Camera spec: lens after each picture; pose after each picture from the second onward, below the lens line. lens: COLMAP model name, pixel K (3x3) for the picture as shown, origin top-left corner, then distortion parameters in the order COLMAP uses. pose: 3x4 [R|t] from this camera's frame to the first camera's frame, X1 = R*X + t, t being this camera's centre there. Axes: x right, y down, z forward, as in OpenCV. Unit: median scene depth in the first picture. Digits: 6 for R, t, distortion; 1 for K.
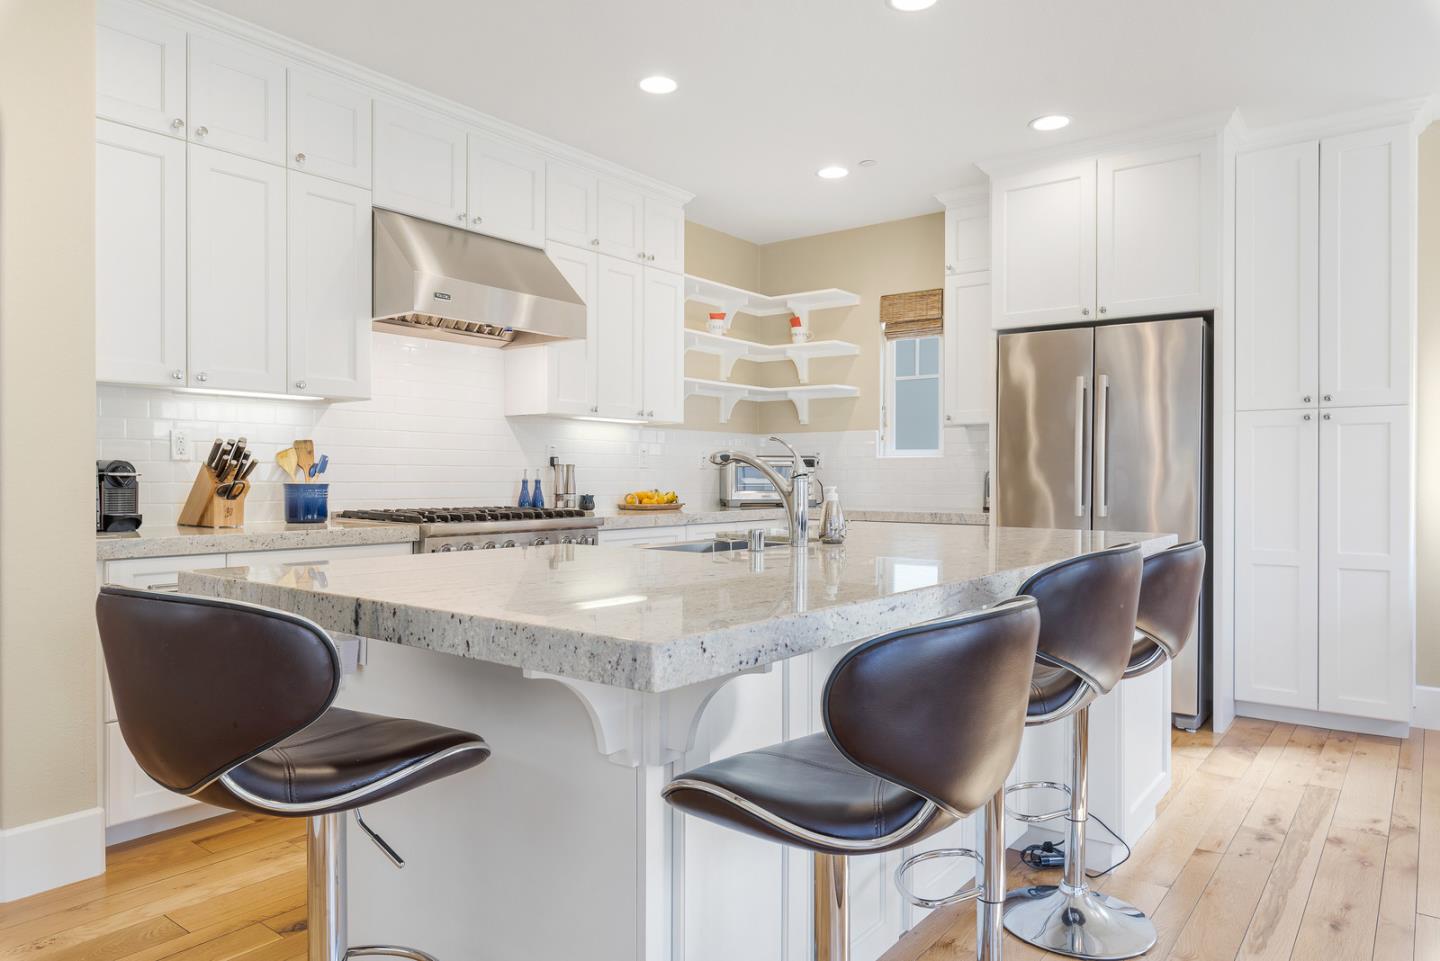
lens RADIAL K [[928.0, 0, 711.9], [0, 928.0, 475.5], [0, 0, 1]] dist [-0.002063, 0.000144]
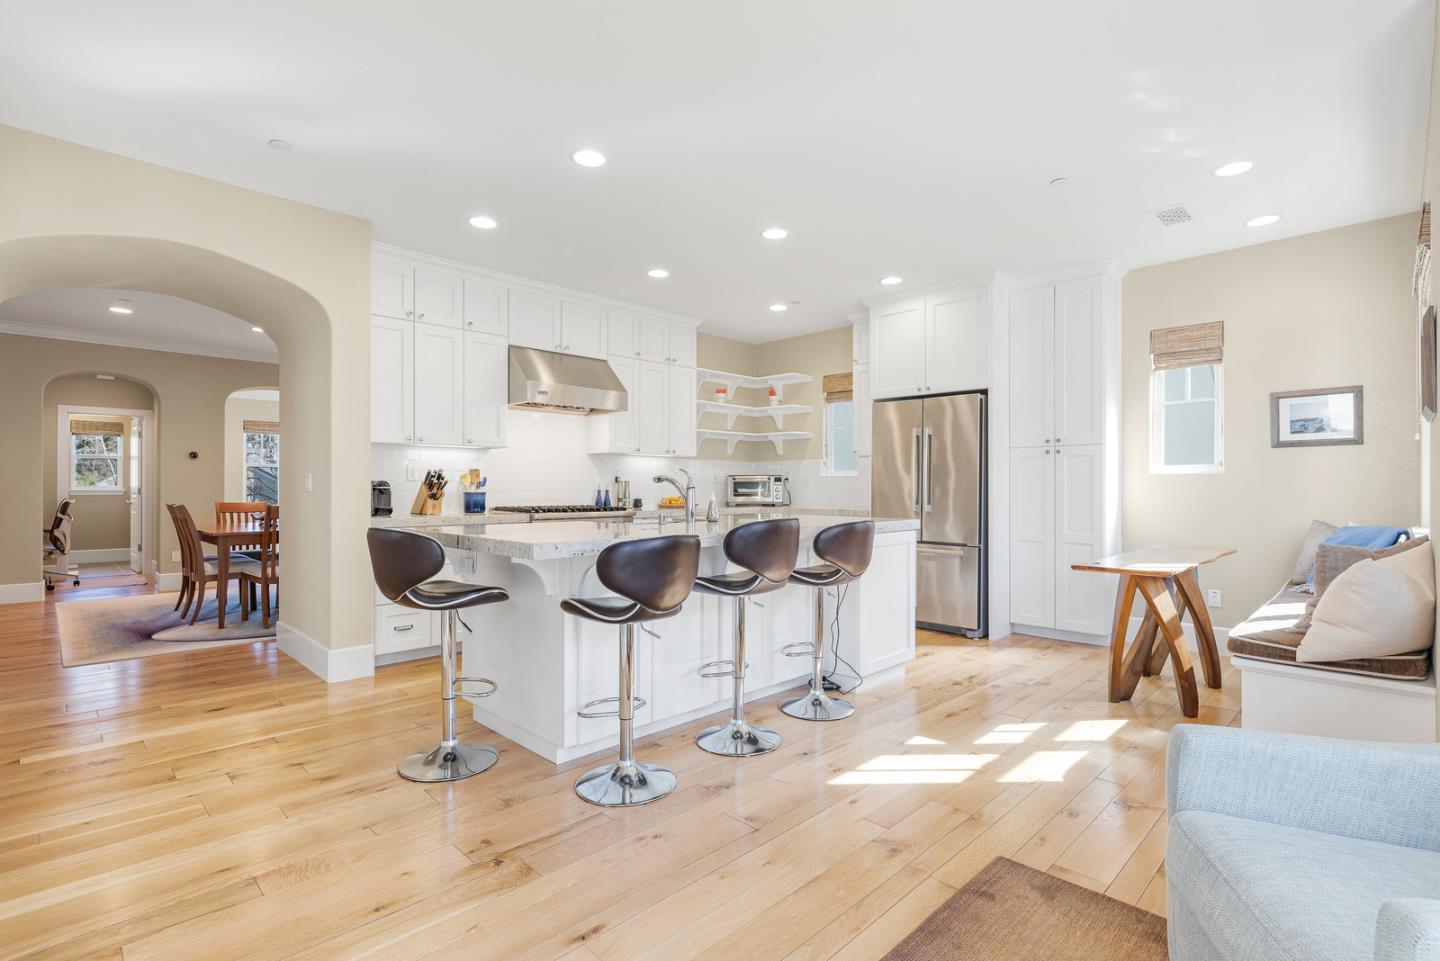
lens RADIAL K [[679.0, 0, 708.9], [0, 679.0, 481.3], [0, 0, 1]] dist [0.002705, -0.000542]
pose [[0.991084, -0.002993, -0.133202, 0.188917], [0.002058, 0.999972, -0.007157, -0.002207], [0.133220, 0.006819, 0.991063, -0.267798]]
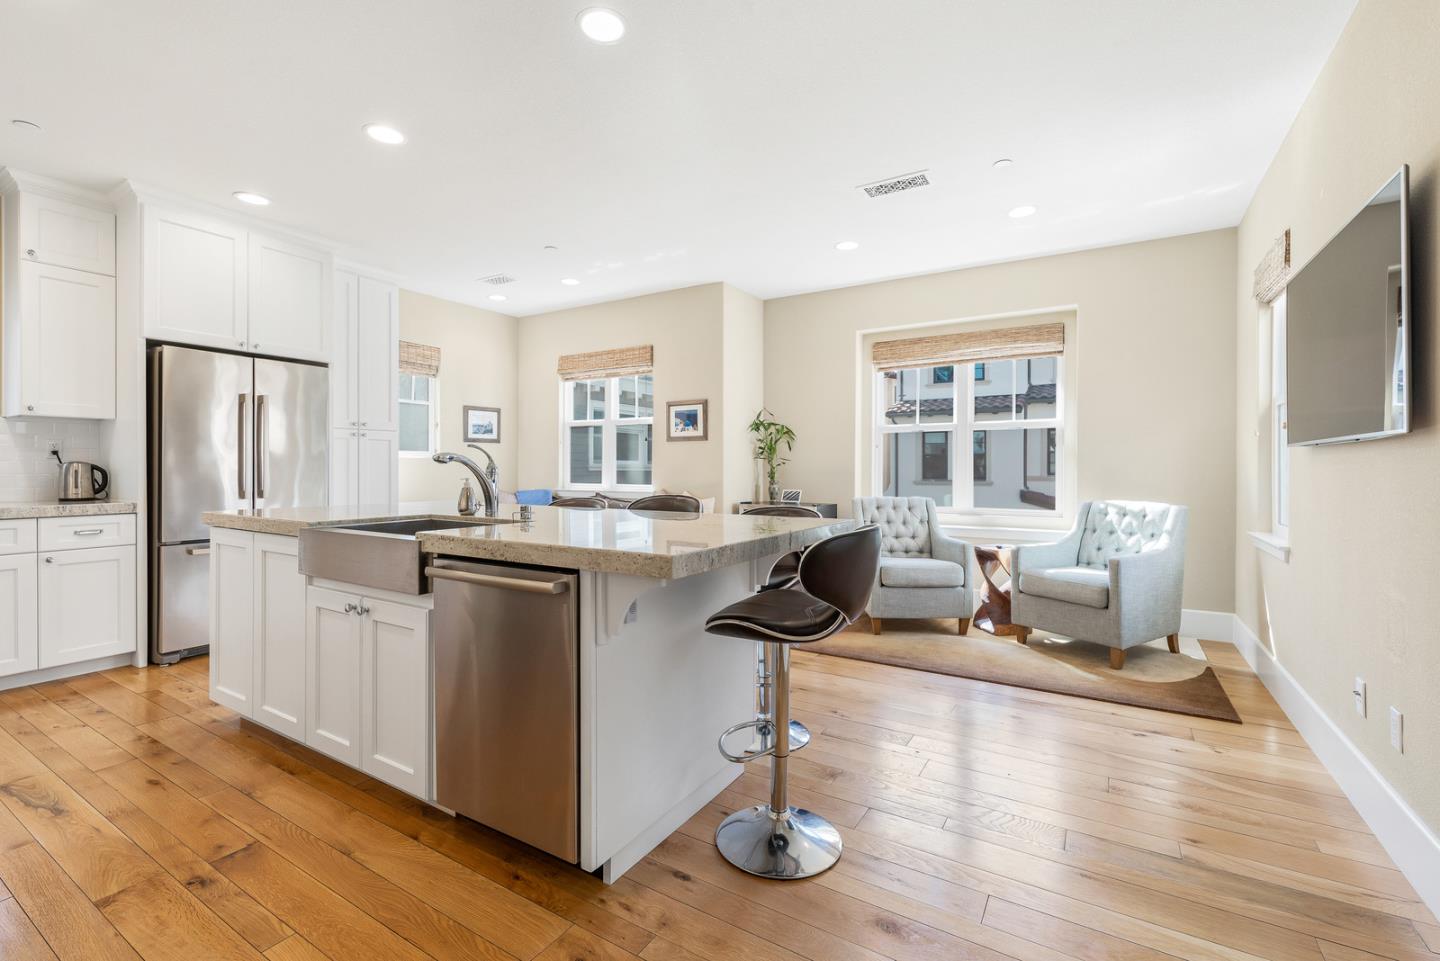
lens RADIAL K [[630.9, 0, 725.8], [0, 630.9, 462.7], [0, 0, 1]] dist [-0.002956, 0.000159]
pose [[-0.115296, 0.006375, 0.993311, -0.565725], [-0.003426, 0.999971, -0.006816, -0.003717], [-0.993325, -0.004189, -0.115271, 0.418630]]
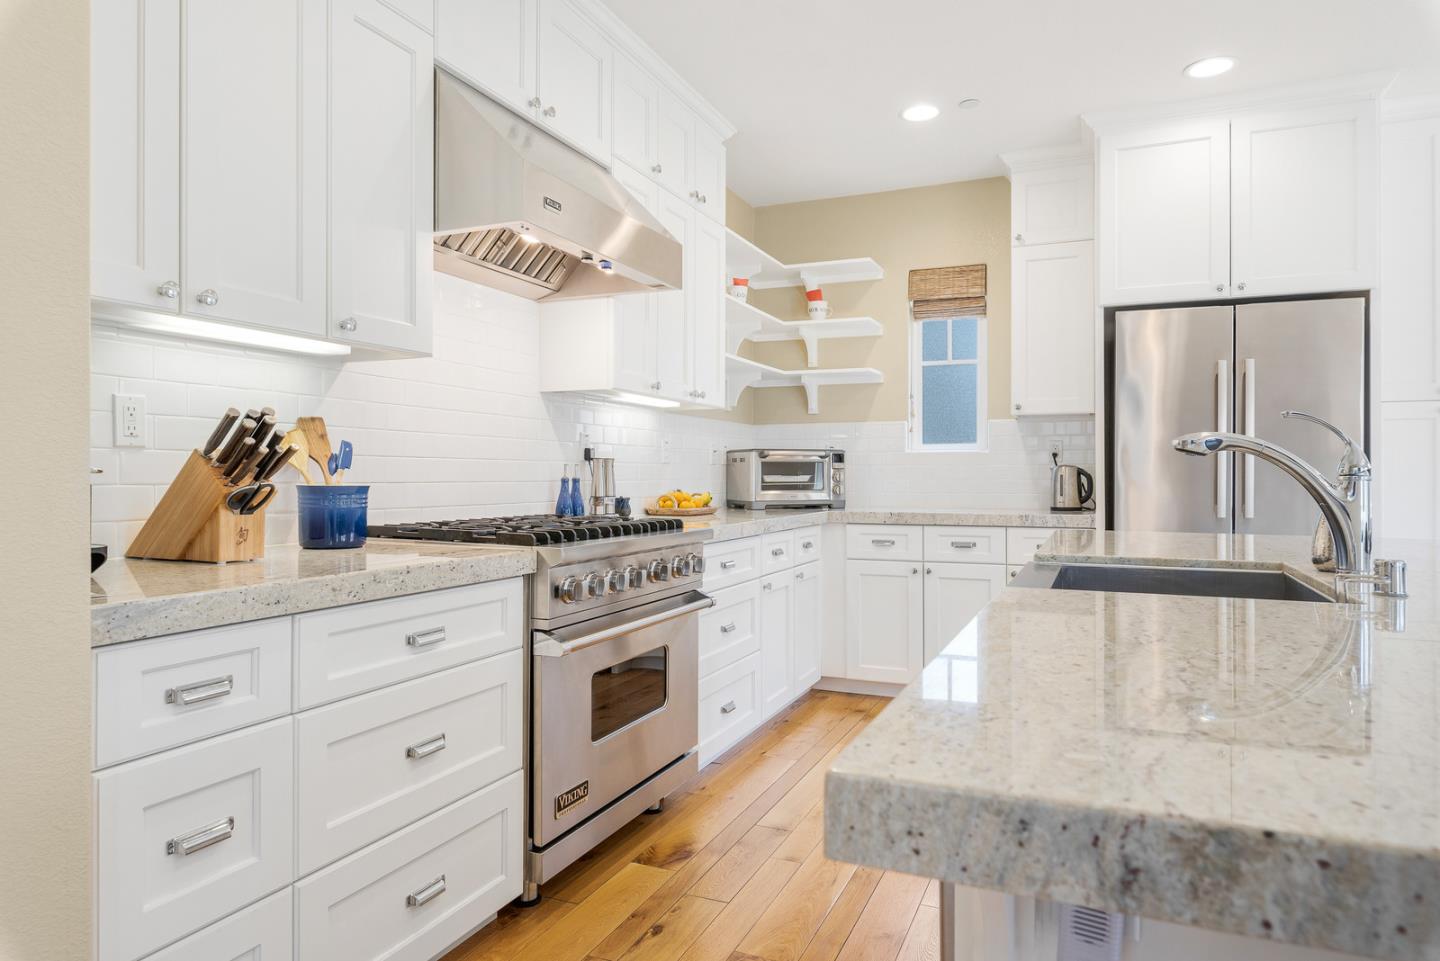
lens RADIAL K [[895.1, 0, 718.0], [0, 895.1, 470.7], [0, 0, 1]] dist [-0.006714, 0.004247]
pose [[0.968290, -0.000806, 0.249826, -0.279992], [0.001376, 0.999997, -0.002107, 0.000386], [-0.249823, 0.002384, 0.968289, 0.288680]]
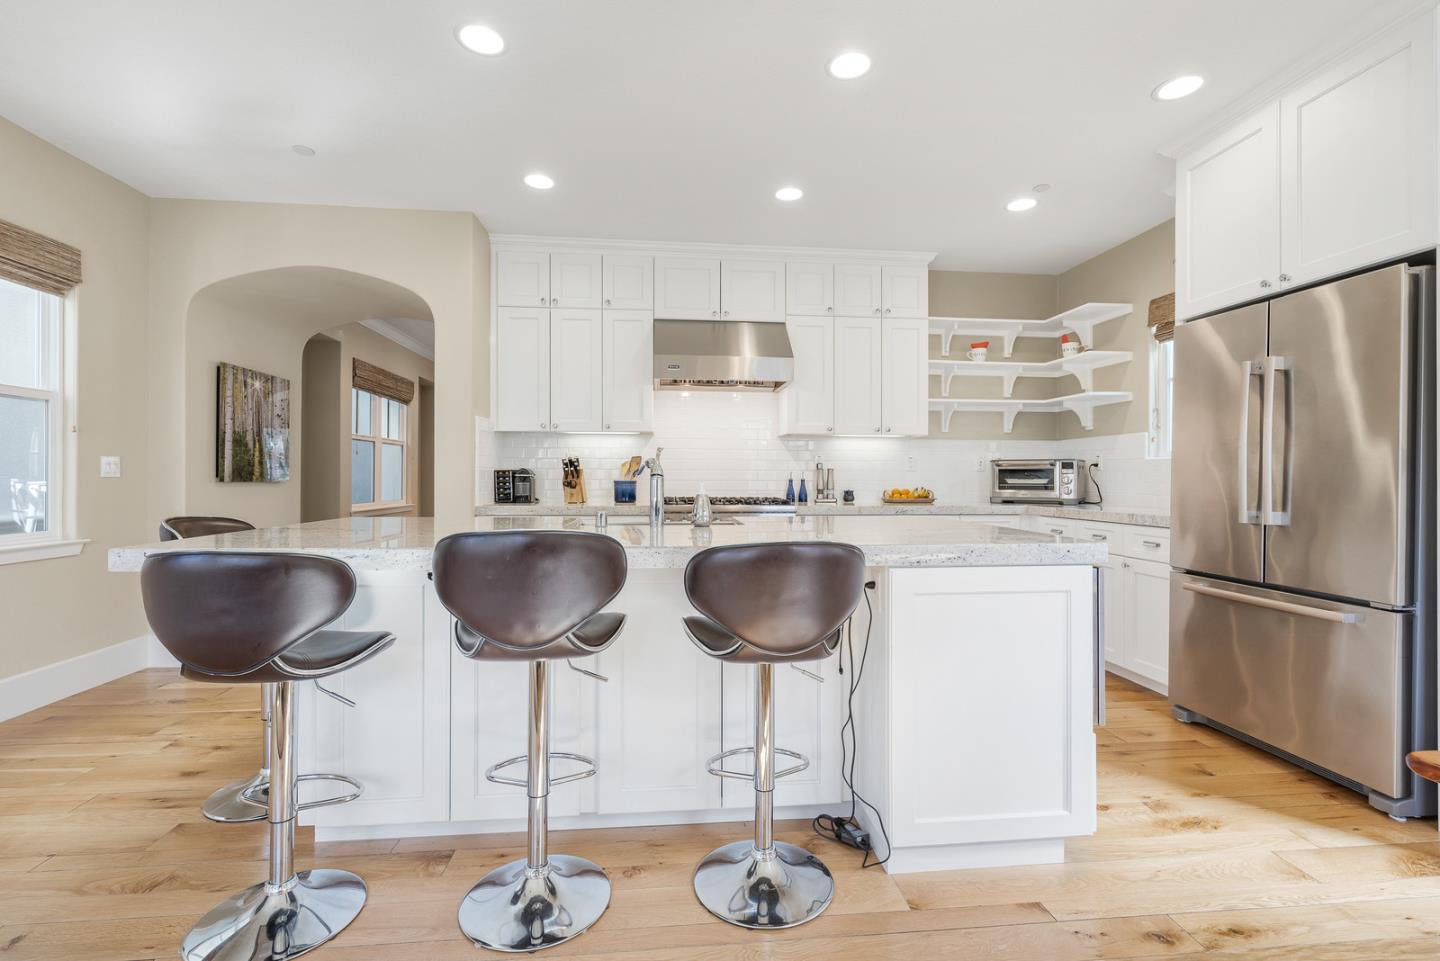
lens RADIAL K [[630.9, 0, 715.0], [0, 630.9, 474.9], [0, 0, 1]] dist [-0.002956, 0.000159]
pose [[0.689221, -0.002087, -0.724549, 0.473347], [-0.000571, 0.999994, -0.003423, 0.001199], [0.724551, 0.002773, 0.689215, 0.235632]]
